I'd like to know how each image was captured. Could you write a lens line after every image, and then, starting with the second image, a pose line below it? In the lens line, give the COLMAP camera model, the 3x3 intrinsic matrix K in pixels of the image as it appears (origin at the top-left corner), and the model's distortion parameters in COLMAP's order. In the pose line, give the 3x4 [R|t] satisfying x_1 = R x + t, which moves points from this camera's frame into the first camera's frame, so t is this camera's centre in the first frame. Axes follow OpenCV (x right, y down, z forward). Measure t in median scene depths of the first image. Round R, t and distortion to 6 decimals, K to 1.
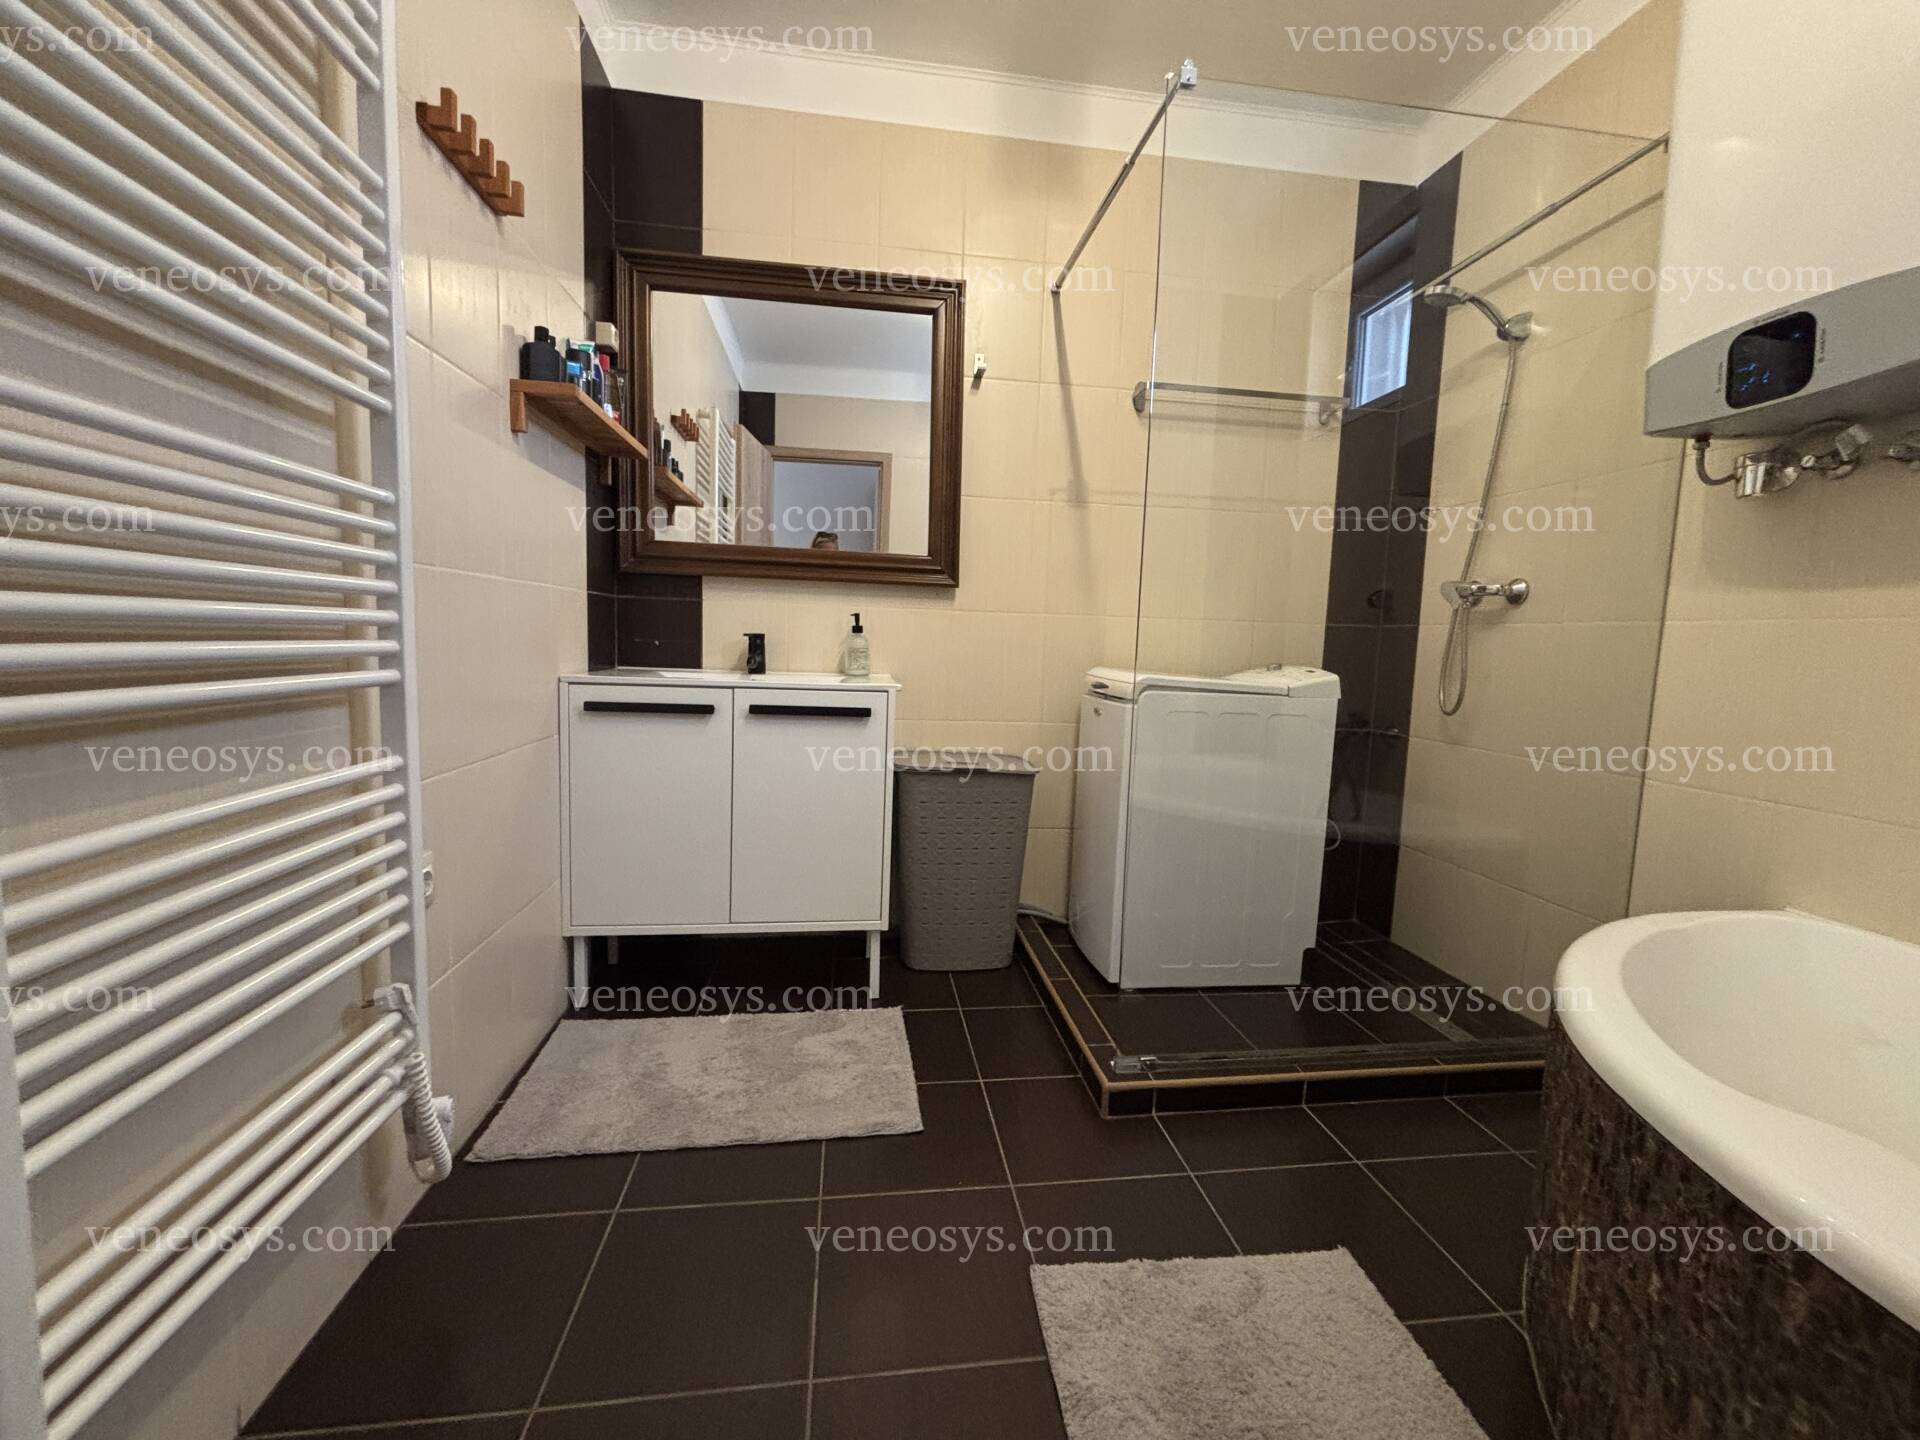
lens RADIAL K [[771.1, 0, 957.1], [0, 771.1, 717.5], [0, 0, 1]] dist [0.001274, -0.000323]
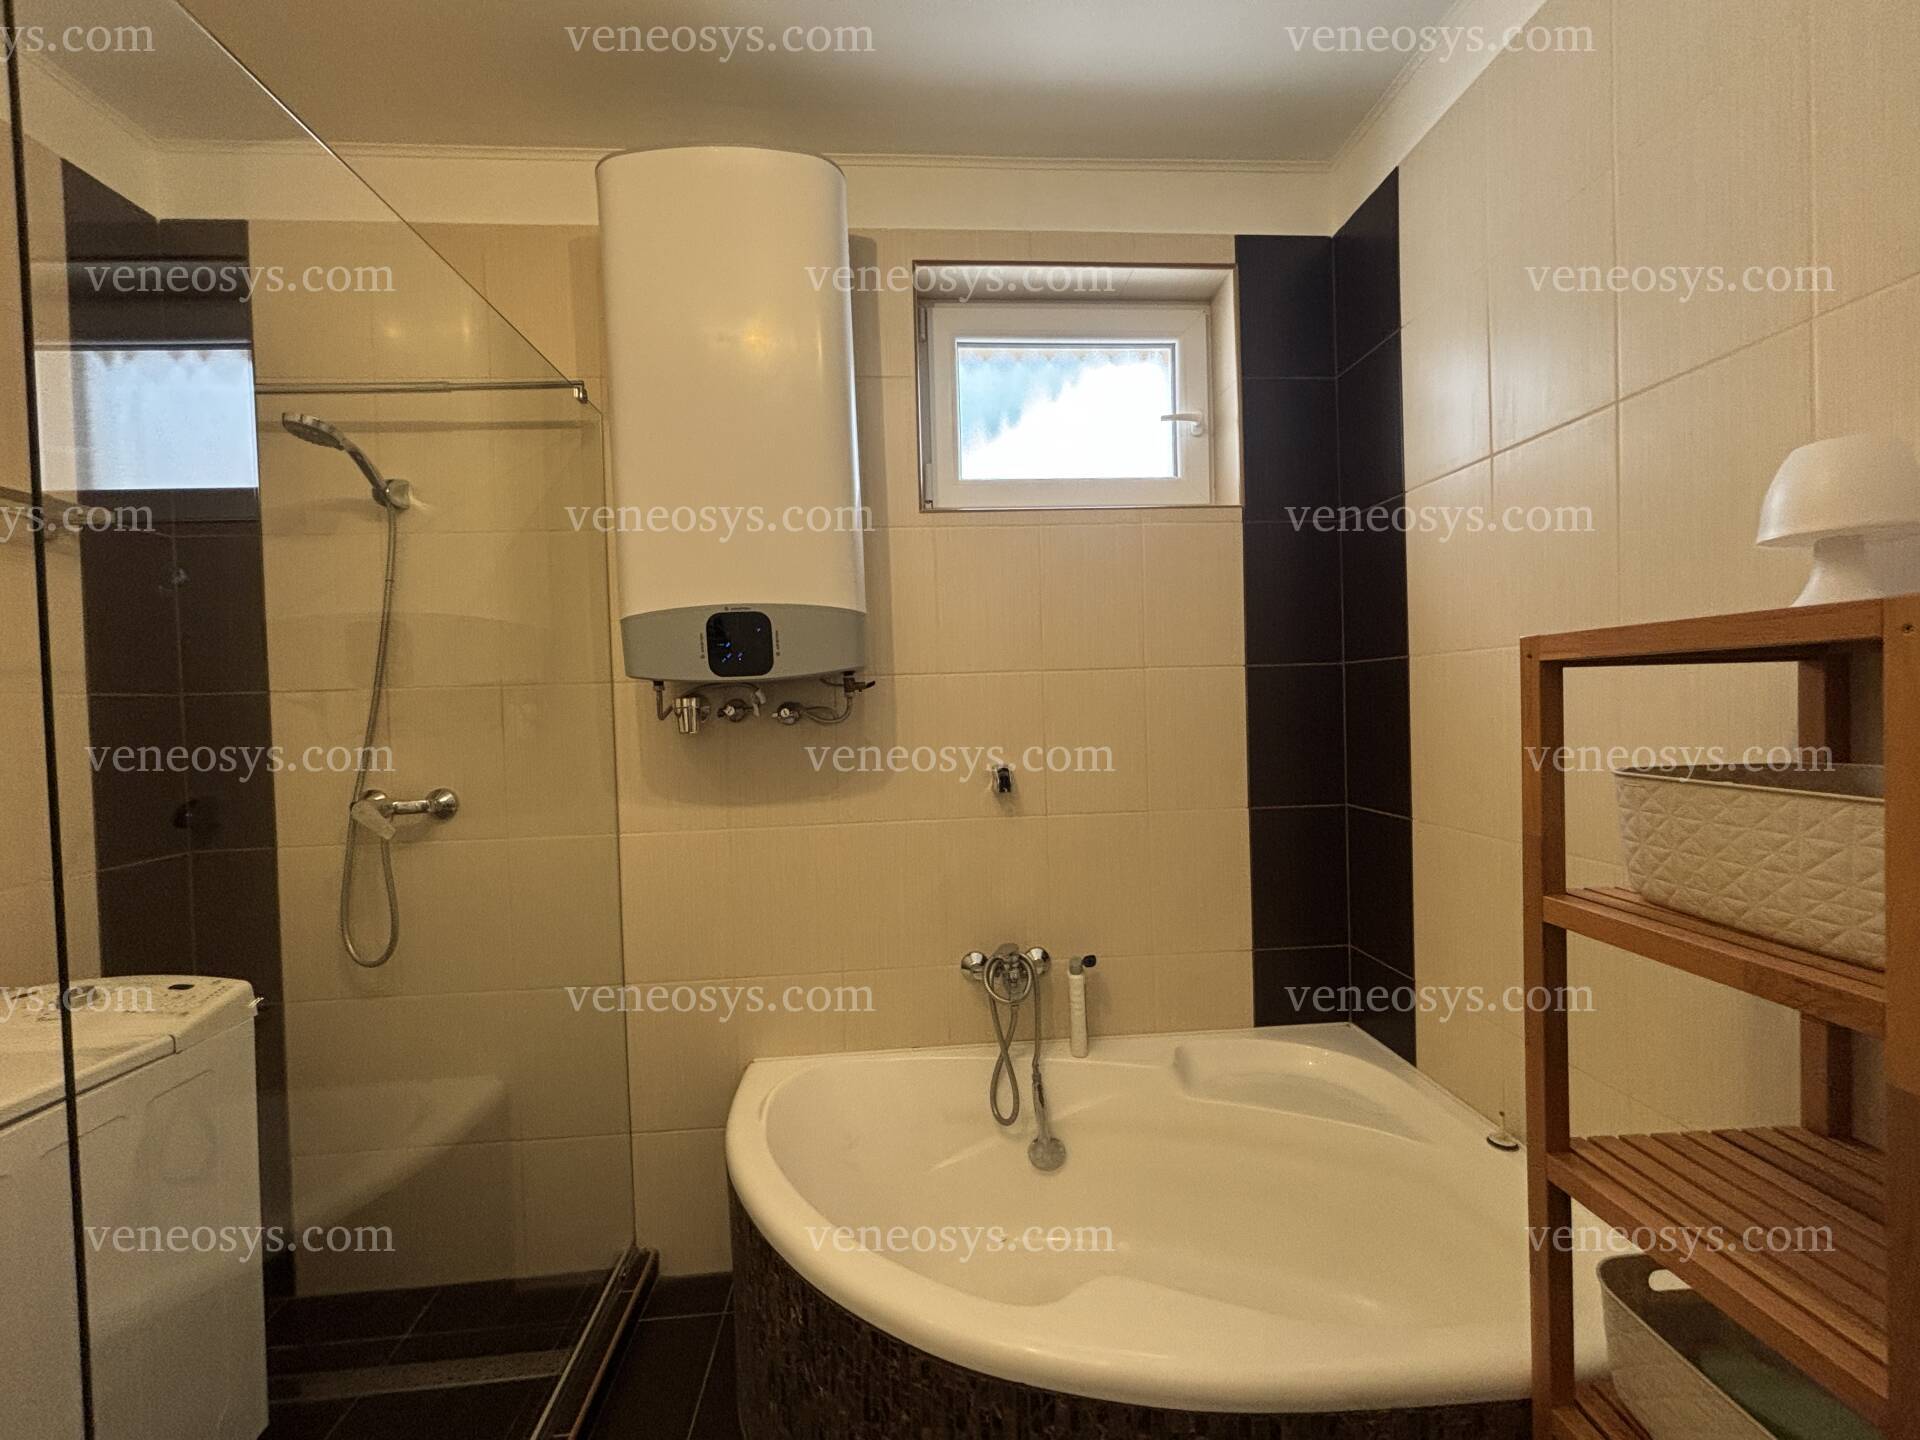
lens RADIAL K [[771.1, 0, 957.1], [0, 771.1, 717.5], [0, 0, 1]] dist [0.001274, -0.000323]
pose [[0.053416, -0.059183, 0.996817, -0.114888], [0.133805, 0.989664, 0.051589, -0.295893], [-0.989567, 0.130624, 0.060783, 0.490783]]
